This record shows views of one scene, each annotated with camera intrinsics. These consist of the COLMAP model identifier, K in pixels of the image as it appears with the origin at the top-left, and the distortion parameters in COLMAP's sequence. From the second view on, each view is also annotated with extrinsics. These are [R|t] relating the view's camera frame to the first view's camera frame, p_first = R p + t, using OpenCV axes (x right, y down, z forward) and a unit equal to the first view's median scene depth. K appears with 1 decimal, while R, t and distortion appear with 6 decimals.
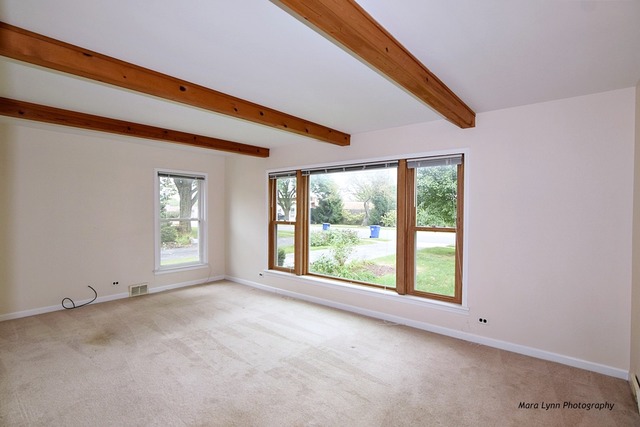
lens RADIAL K [[317.9, 0, 315.0], [0, 317.9, 213.2], [0, 0, 1]] dist [0.000690, 0.000086]
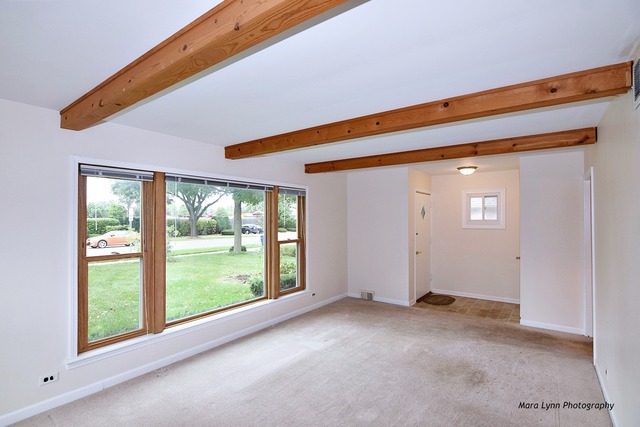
lens RADIAL K [[317.9, 0, 315.0], [0, 317.9, 213.2], [0, 0, 1]] dist [0.000690, 0.000086]
pose [[-0.050045, 0.022625, 0.998491, -0.939102], [0.026682, 0.999417, -0.021308, -0.034450], [-0.998390, 0.025575, -0.050619, 0.912576]]
